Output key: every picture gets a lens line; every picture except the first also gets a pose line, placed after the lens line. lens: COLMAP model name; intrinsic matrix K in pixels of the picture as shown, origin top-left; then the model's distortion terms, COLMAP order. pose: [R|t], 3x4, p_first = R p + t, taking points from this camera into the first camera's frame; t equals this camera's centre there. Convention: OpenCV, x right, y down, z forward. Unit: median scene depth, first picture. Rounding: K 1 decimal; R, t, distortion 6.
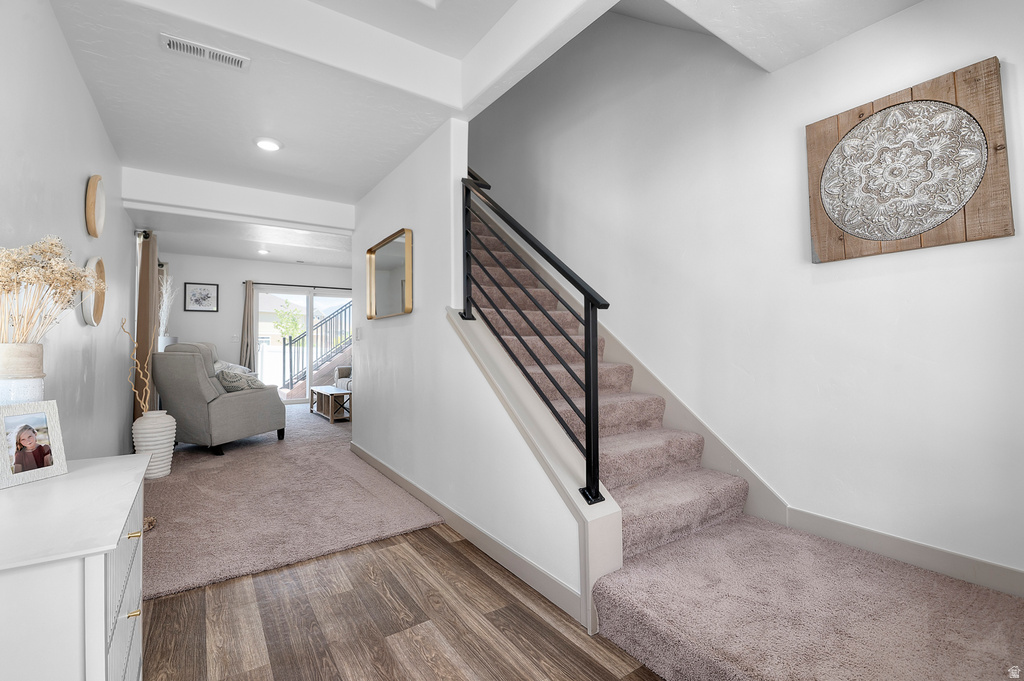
lens RADIAL K [[452.8, 0, 512.0], [0, 452.8, 340.5], [0, 0, 1]] dist [-0.000035, -0.012907]
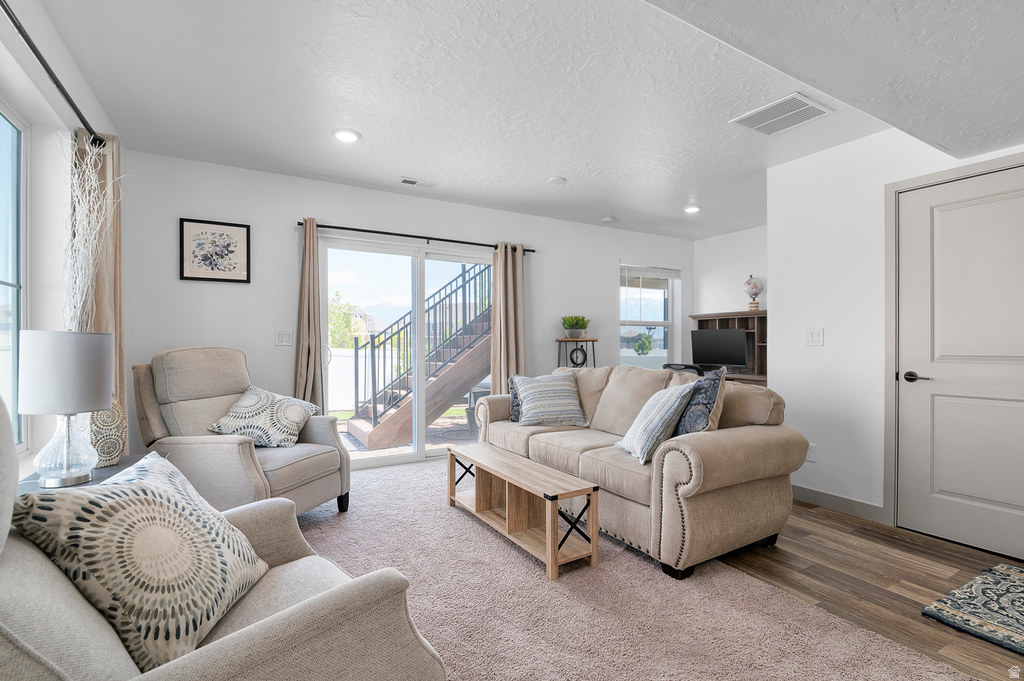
lens RADIAL K [[454.7, 0, 512.0], [0, 454.7, 340.5], [0, 0, 1]] dist [-0.019394, -0.000411]
pose [[0.997578, -0.001333, -0.069547, -0.331695], [0.001292, 0.999999, -0.000638, -0.001029], [0.069548, 0.000547, 0.997578, 0.529177]]
